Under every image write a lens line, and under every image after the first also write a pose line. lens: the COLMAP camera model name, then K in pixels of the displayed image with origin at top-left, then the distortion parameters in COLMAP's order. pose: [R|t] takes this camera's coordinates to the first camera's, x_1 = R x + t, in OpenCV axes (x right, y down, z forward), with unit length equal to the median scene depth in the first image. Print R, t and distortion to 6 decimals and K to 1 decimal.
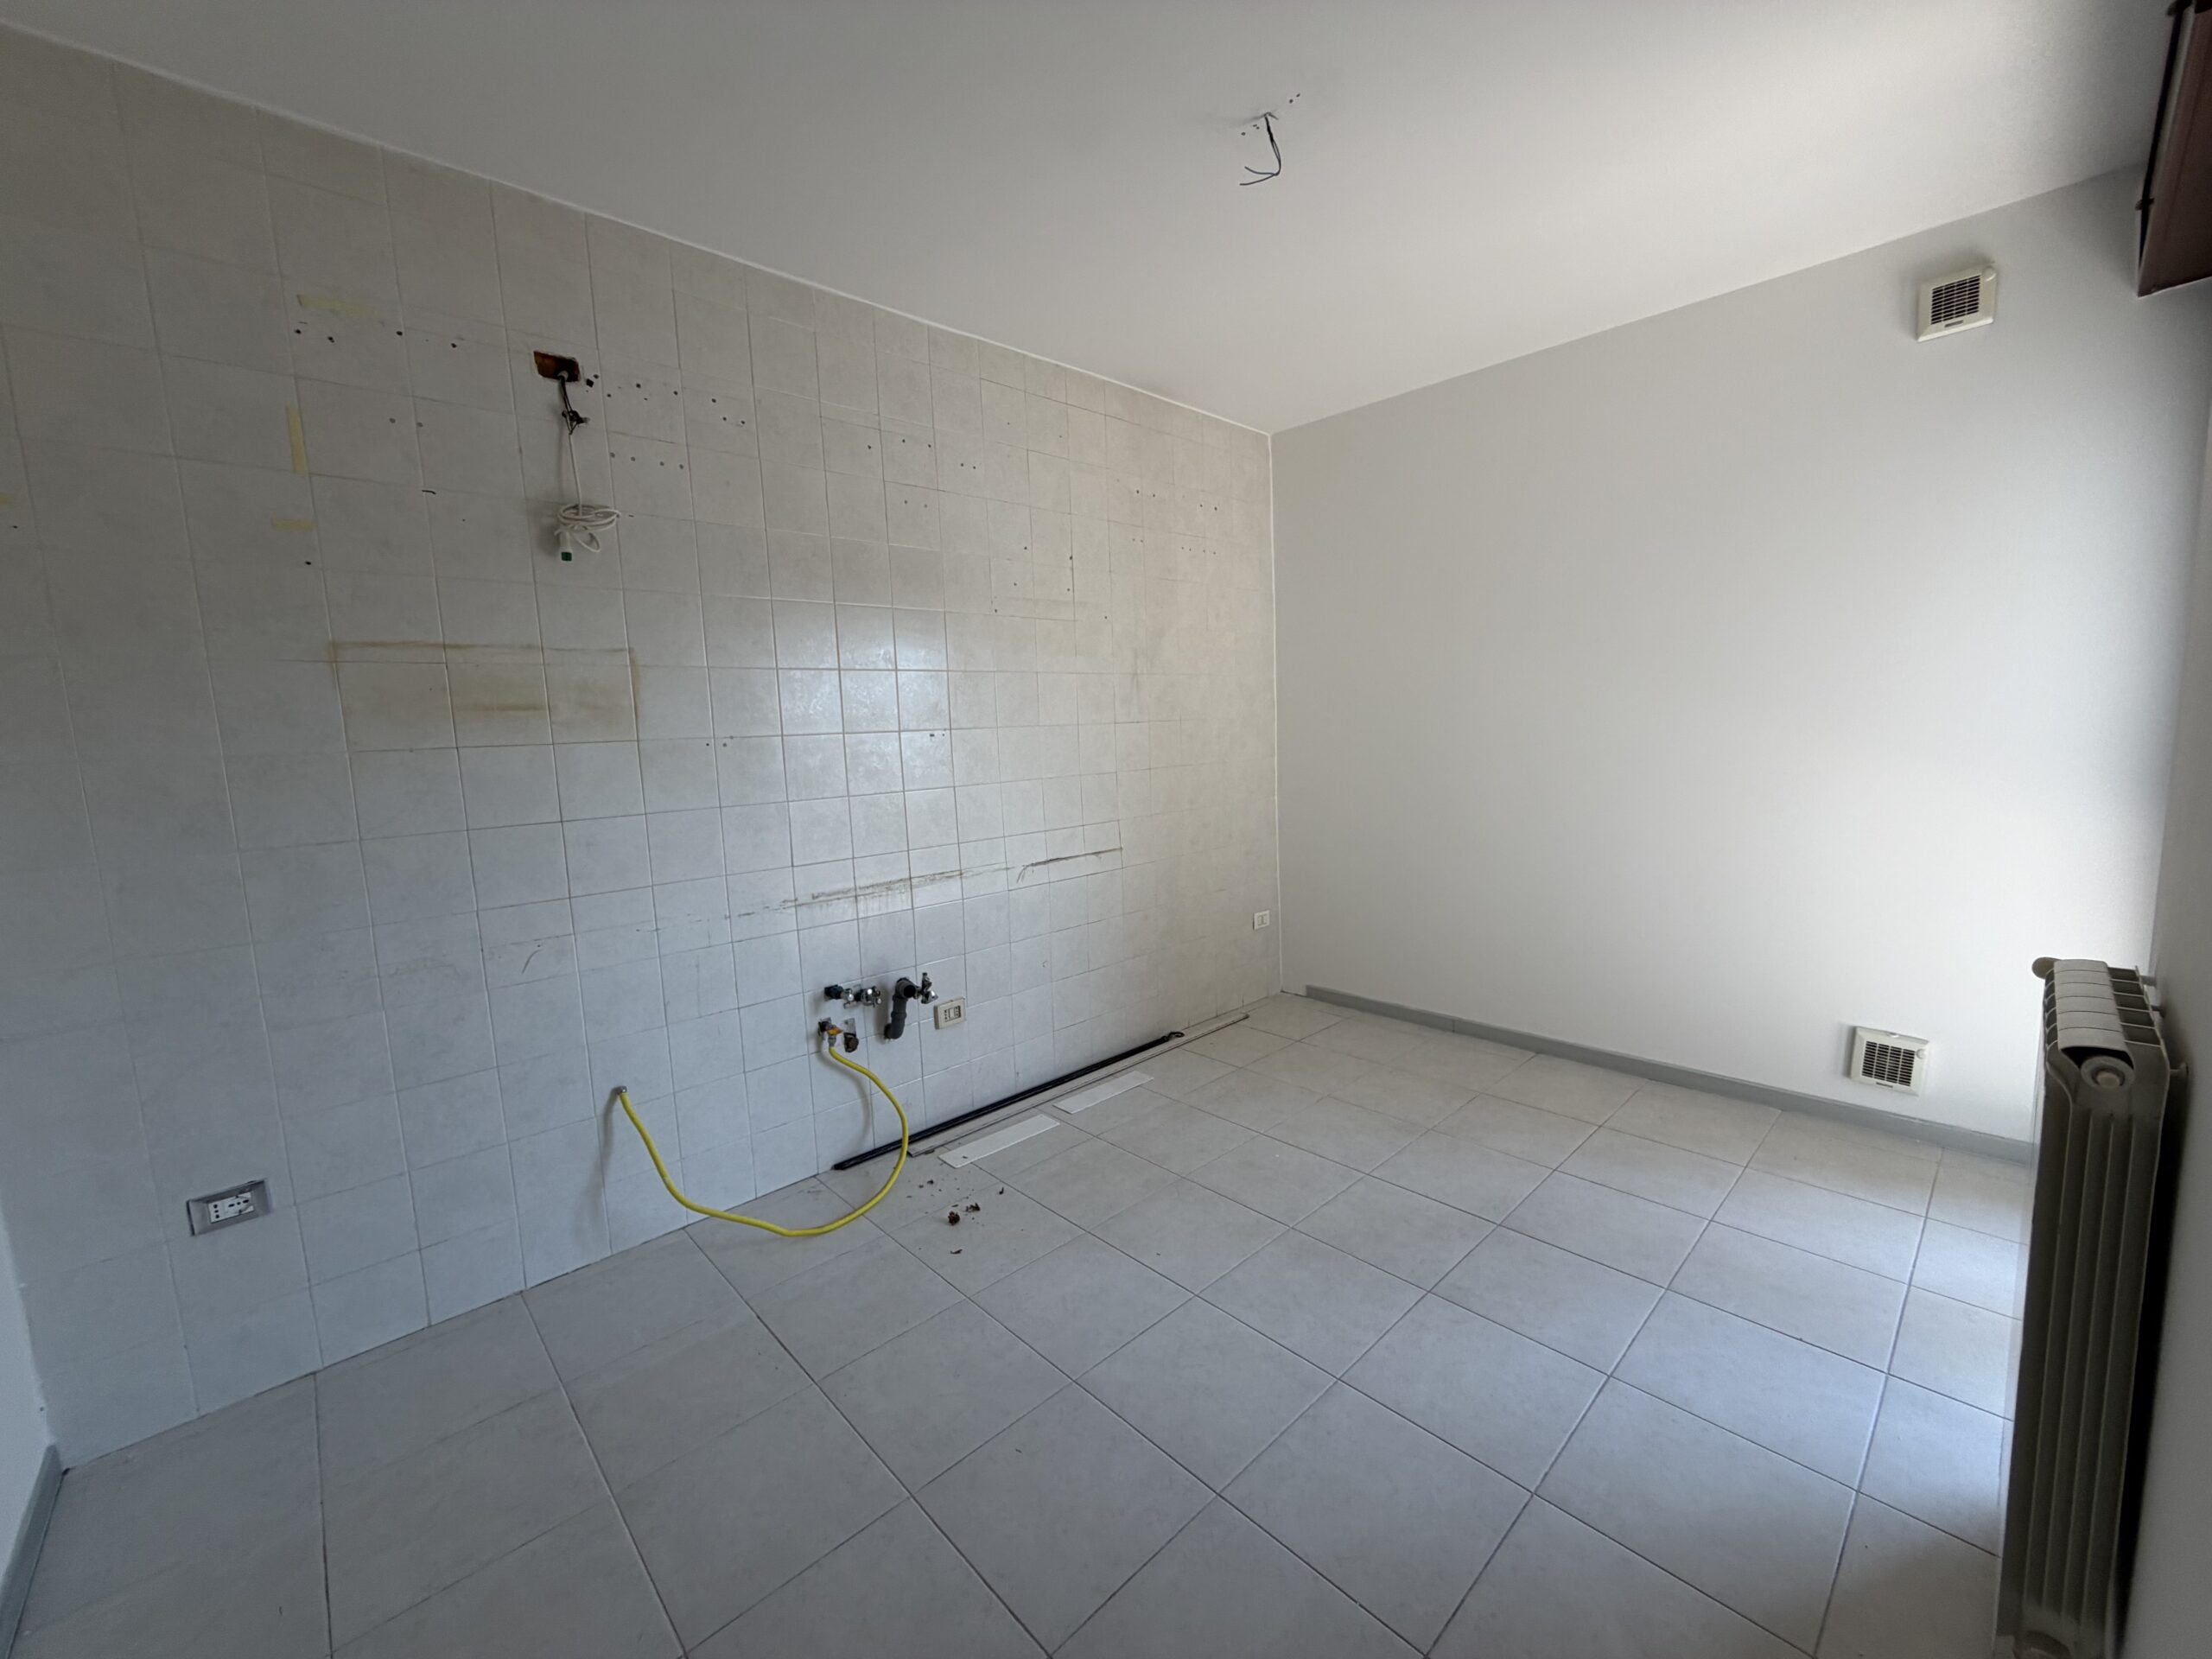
lens RADIAL K [[878.9, 0, 1102.3], [0, 878.9, 831.4], [0, 0, 1]] dist [-0.001998, -0.000135]
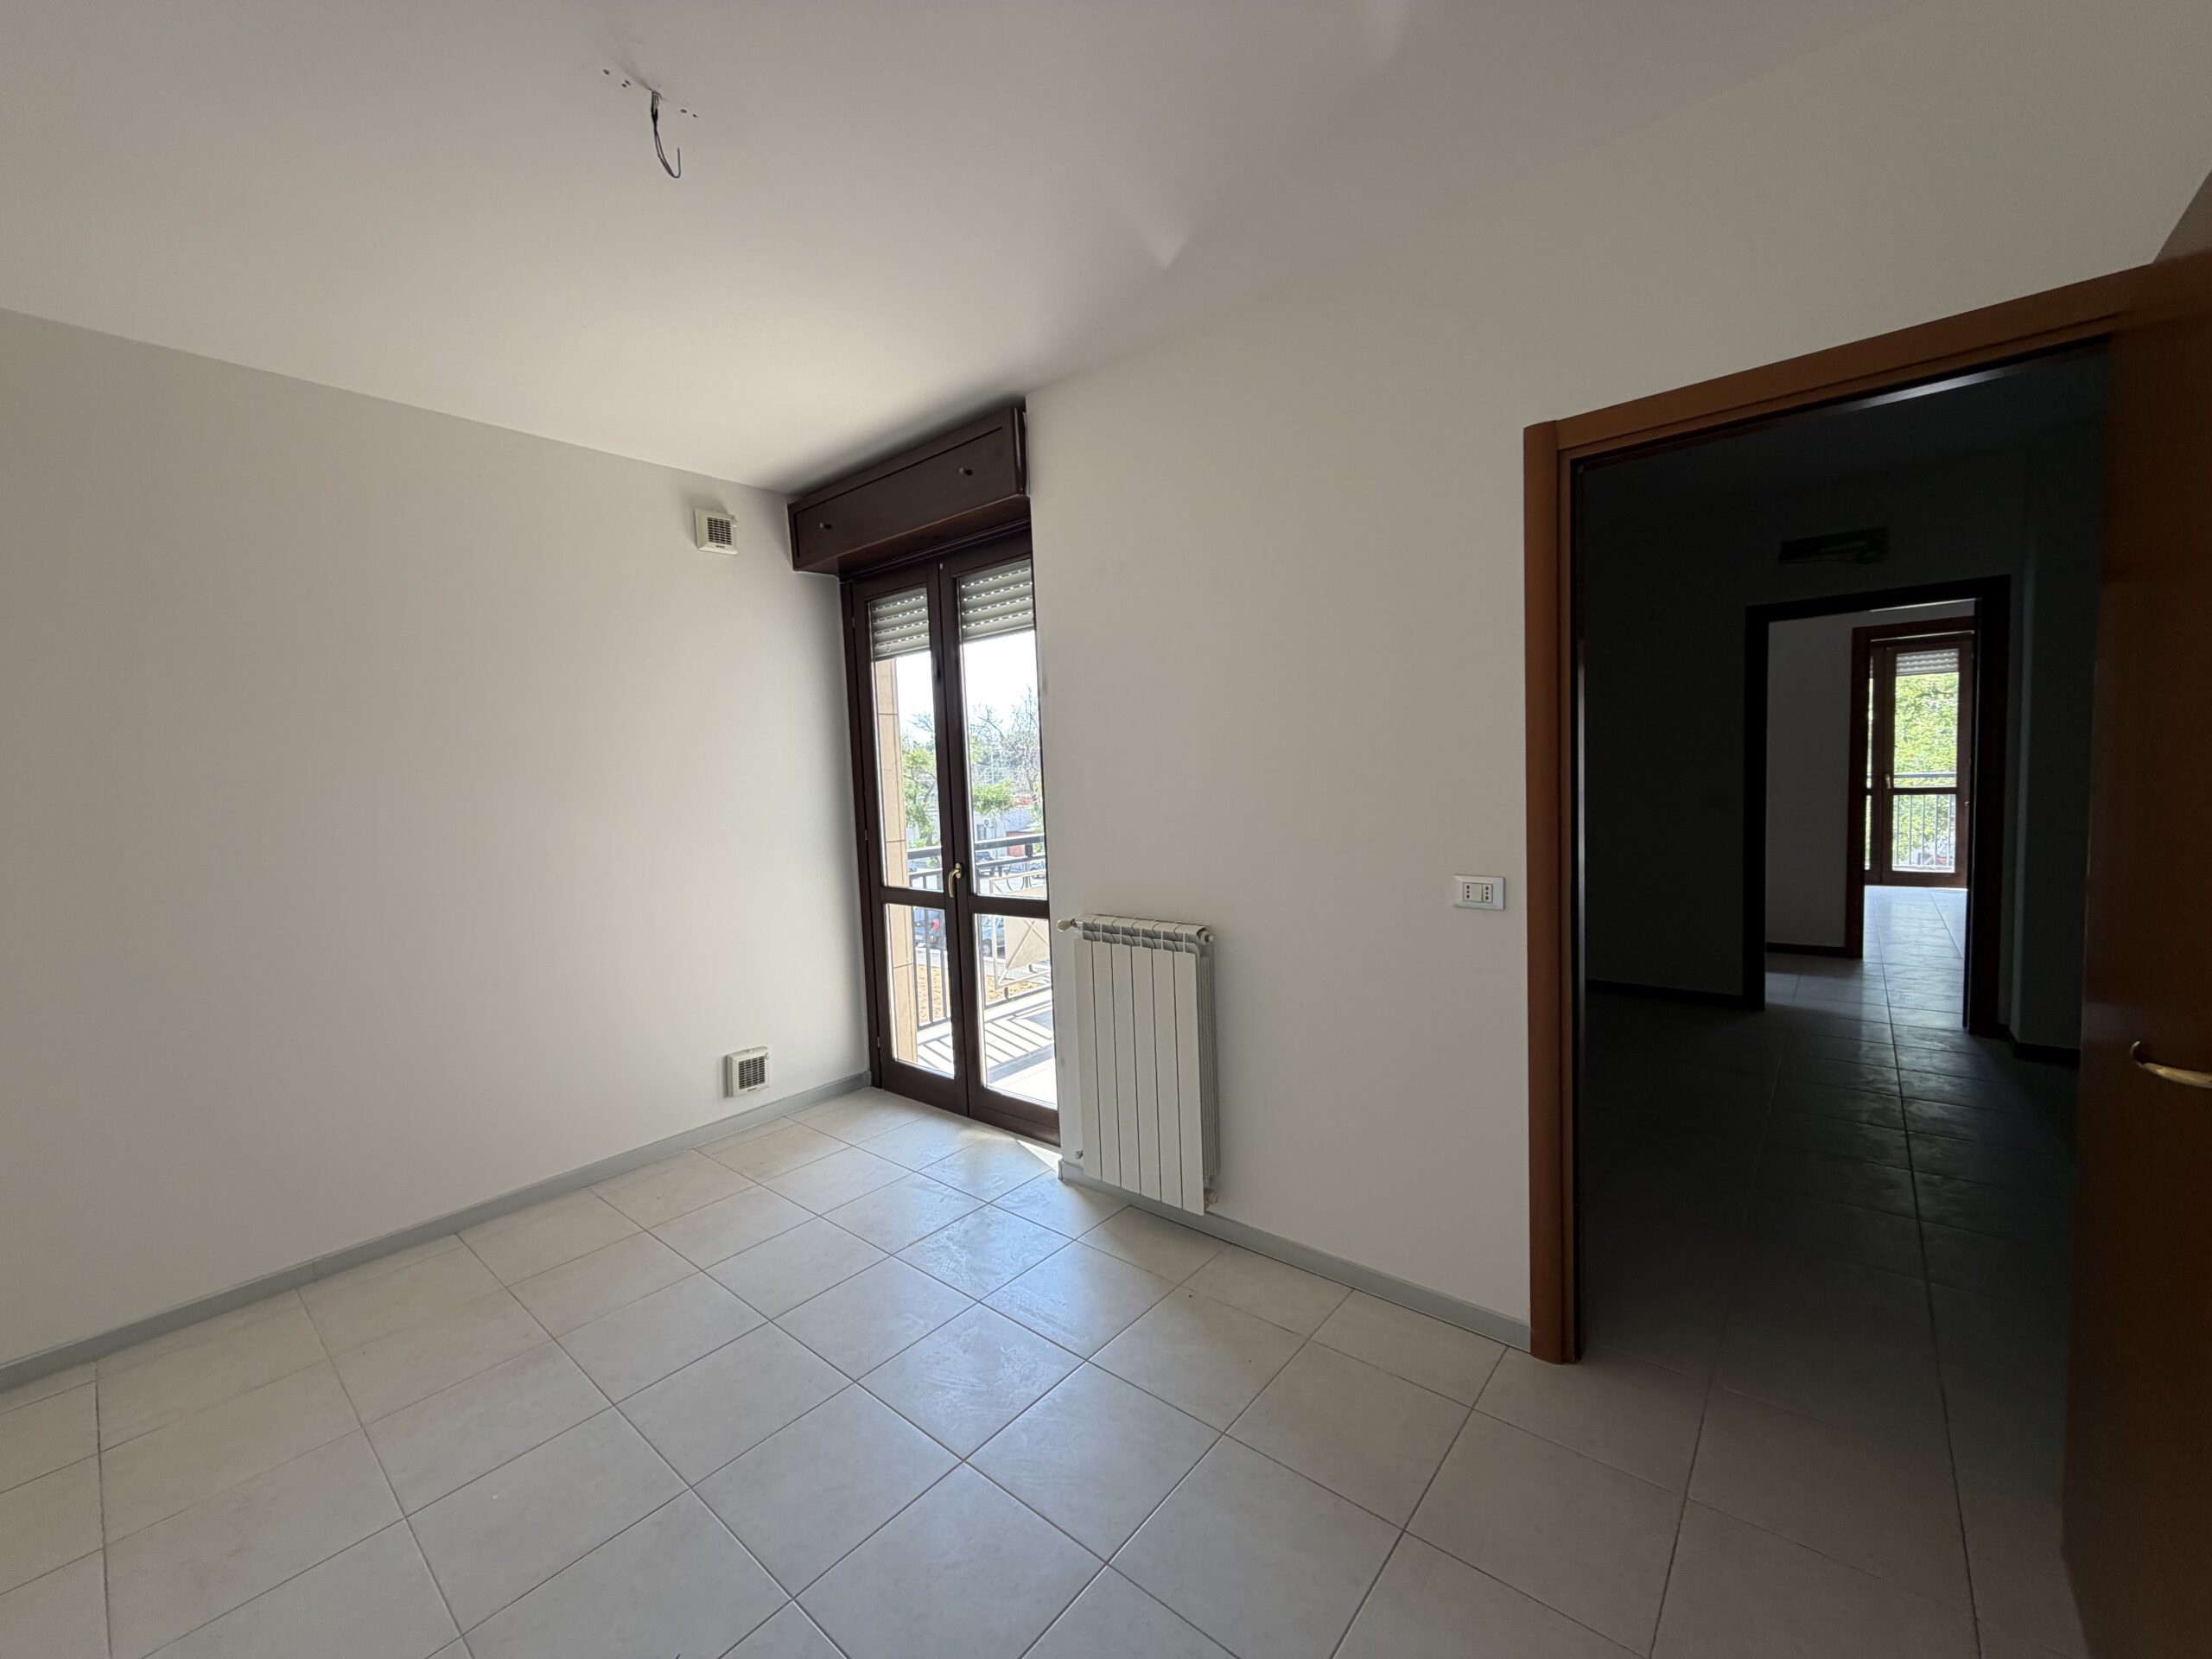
lens RADIAL K [[878.9, 0, 1102.3], [0, 878.9, 831.4], [0, 0, 1]] dist [-0.001998, -0.000135]
pose [[-0.118182, -0.025455, 0.992666, -0.480223], [0.165751, 0.985141, 0.044995, -0.068878], [-0.979061, 0.169853, -0.112207, 0.552705]]
